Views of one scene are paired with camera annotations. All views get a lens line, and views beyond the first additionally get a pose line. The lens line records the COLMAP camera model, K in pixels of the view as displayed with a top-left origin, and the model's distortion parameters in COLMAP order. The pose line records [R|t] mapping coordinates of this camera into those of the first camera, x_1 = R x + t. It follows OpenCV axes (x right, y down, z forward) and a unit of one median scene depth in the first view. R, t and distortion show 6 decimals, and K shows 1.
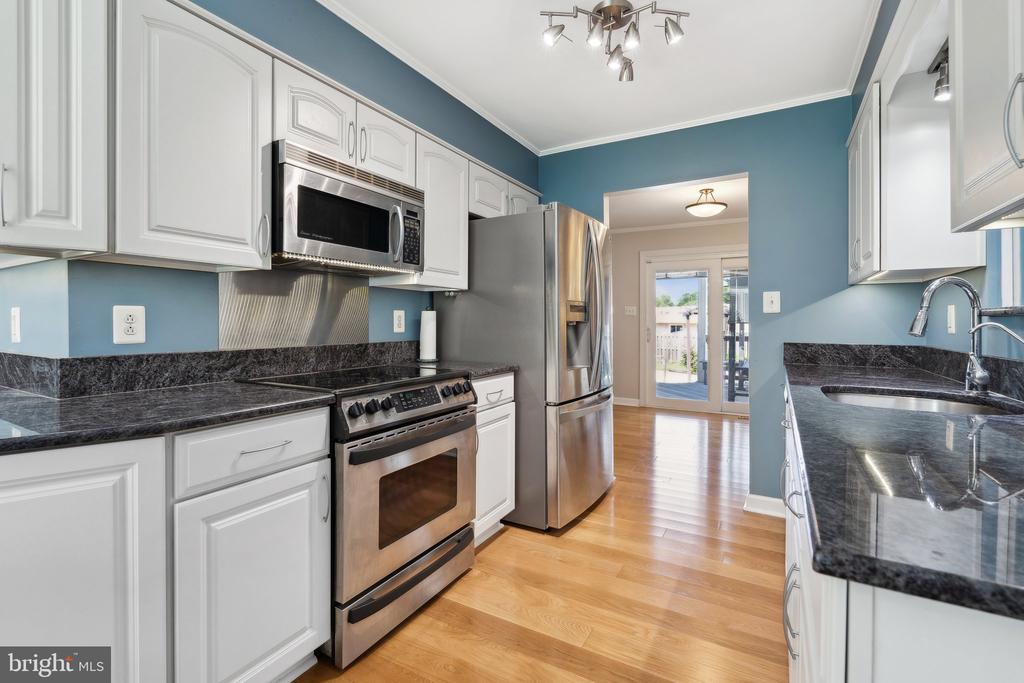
lens RADIAL K [[460.9, 0, 507.3], [0, 460.9, 335.6], [0, 0, 1]] dist [-0.000815, 0.000429]
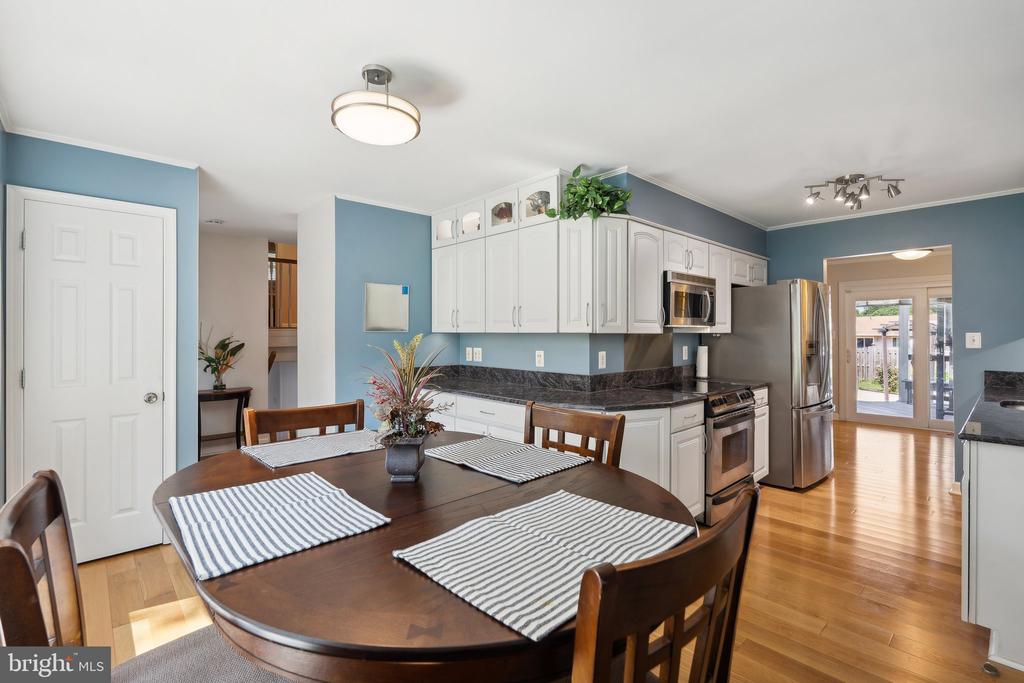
lens RADIAL K [[448.5, 0, 512.1], [0, 448.5, 339.5], [0, 0, 1]] dist [0.001079, -0.009065]
pose [[0.951214, -0.000300, -0.308530, -0.323331], [-0.005050, 0.999850, -0.016540, -0.048458], [0.308489, 0.017292, 0.951071, -0.681073]]
